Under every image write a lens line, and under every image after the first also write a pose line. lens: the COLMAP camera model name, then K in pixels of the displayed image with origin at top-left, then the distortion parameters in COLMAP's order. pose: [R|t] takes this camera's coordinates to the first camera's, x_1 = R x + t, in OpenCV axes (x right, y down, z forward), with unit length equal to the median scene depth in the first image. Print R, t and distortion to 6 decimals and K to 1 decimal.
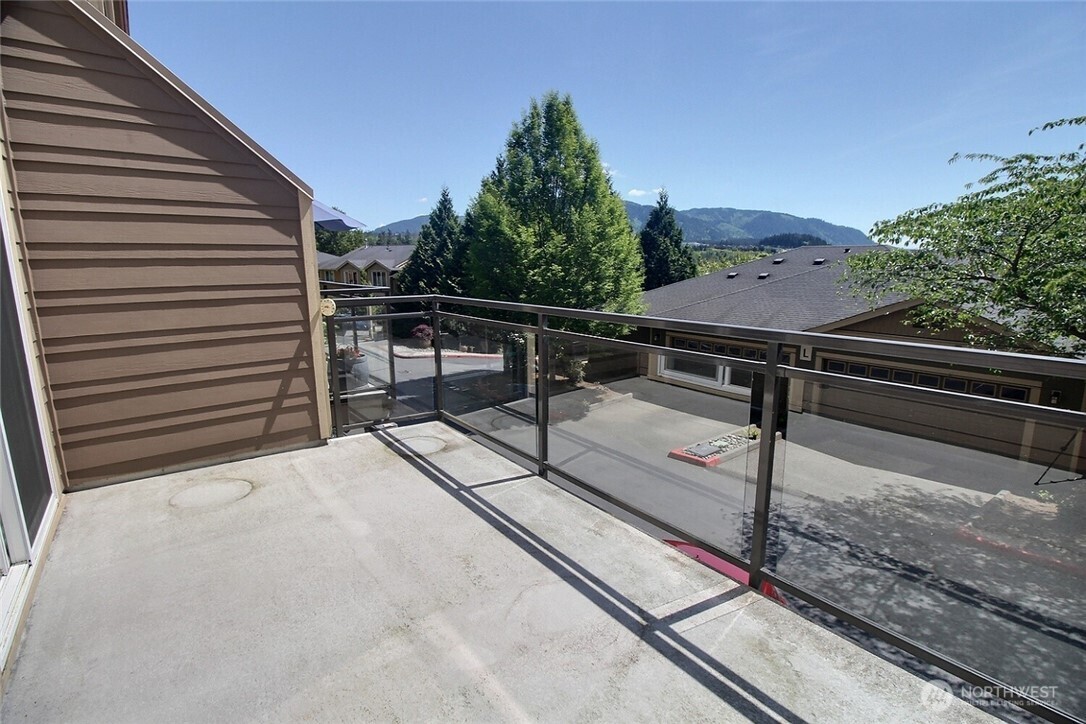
lens RADIAL K [[505.8, 0, 540.7], [0, 505.8, 353.8], [0, 0, 1]] dist [-0.005060, -0.011110]
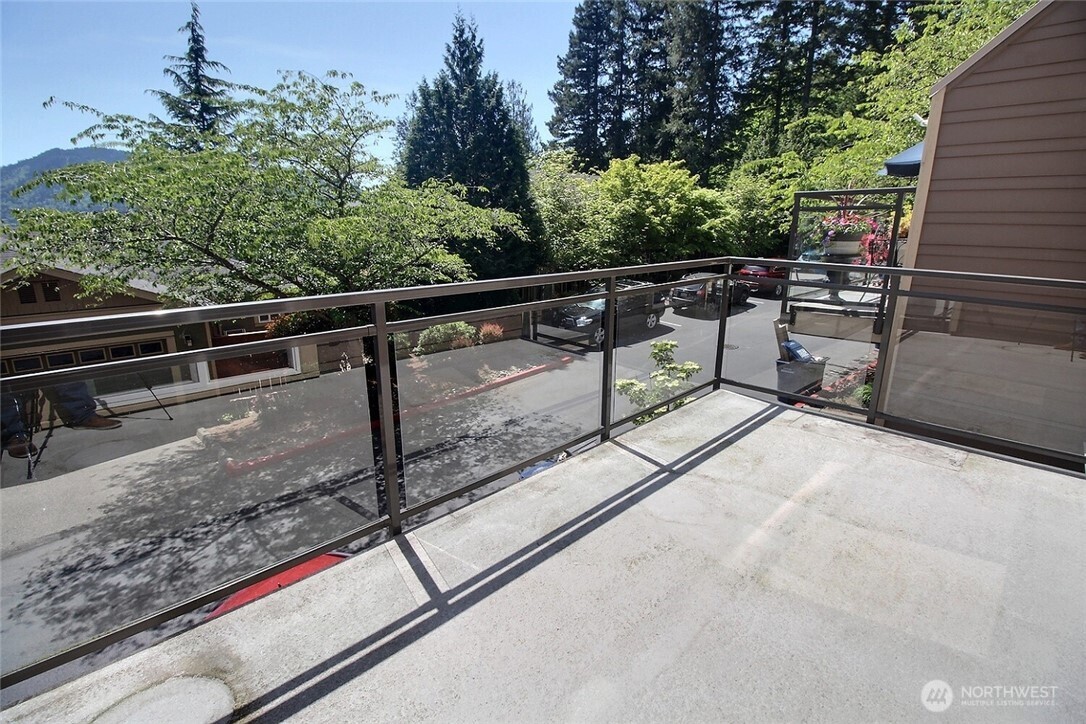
lens RADIAL K [[505.8, 0, 550.6], [0, 505.8, 354.0], [0, 0, 1]] dist [-0.005060, -0.011110]
pose [[-0.123483, -0.243020, 0.962130, -0.326679], [0.170221, 0.949992, 0.261801, -0.072386], [-0.977638, 0.196103, -0.075941, 0.413200]]
